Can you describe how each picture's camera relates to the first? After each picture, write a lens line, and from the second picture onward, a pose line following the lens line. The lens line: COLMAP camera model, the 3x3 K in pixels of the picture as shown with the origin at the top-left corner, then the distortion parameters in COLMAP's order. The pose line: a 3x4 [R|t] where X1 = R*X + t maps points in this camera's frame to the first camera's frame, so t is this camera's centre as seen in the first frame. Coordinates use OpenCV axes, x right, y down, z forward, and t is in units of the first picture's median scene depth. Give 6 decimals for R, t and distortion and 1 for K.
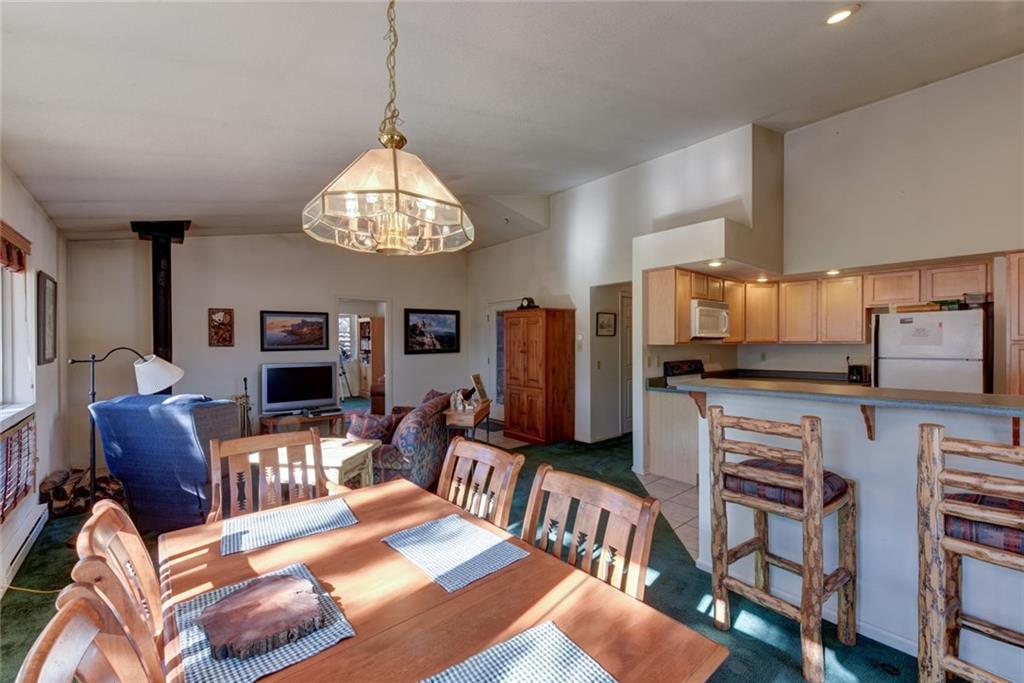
lens RADIAL K [[418.8, 0, 514.6], [0, 418.8, 343.2], [0, 0, 1]] dist [0.000333, -0.002404]
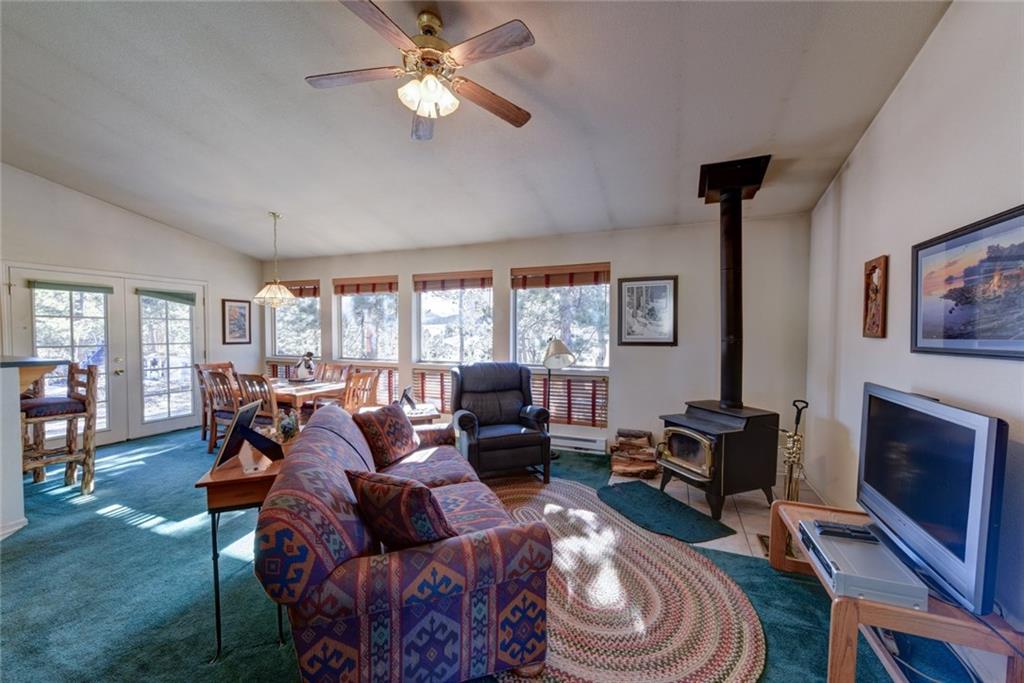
lens RADIAL K [[398.7, 0, 514.7], [0, 398.7, 344.3], [0, 0, 1]] dist [0.003654, -0.001531]
pose [[-0.888448, 0.015483, -0.458716, -0.114529], [-0.001795, 0.999306, 0.037206, -0.001050], [0.458974, 0.033879, -0.887804, 1.154651]]
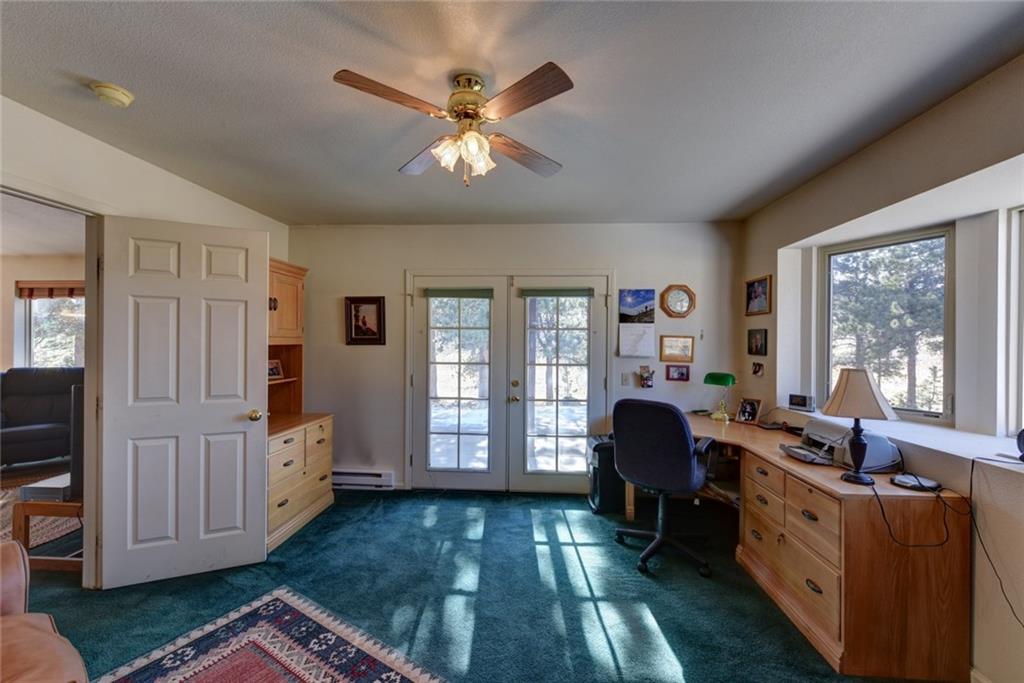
lens RADIAL K [[398.7, 0, 510.1], [0, 398.7, 343.7], [0, 0, 1]] dist [0.003654, -0.001531]
pose [[-0.702624, -0.000725, -0.711561, -0.483274], [-0.009110, 0.999927, 0.007977, -0.002518], [0.711503, 0.012087, -0.702579, 1.692159]]
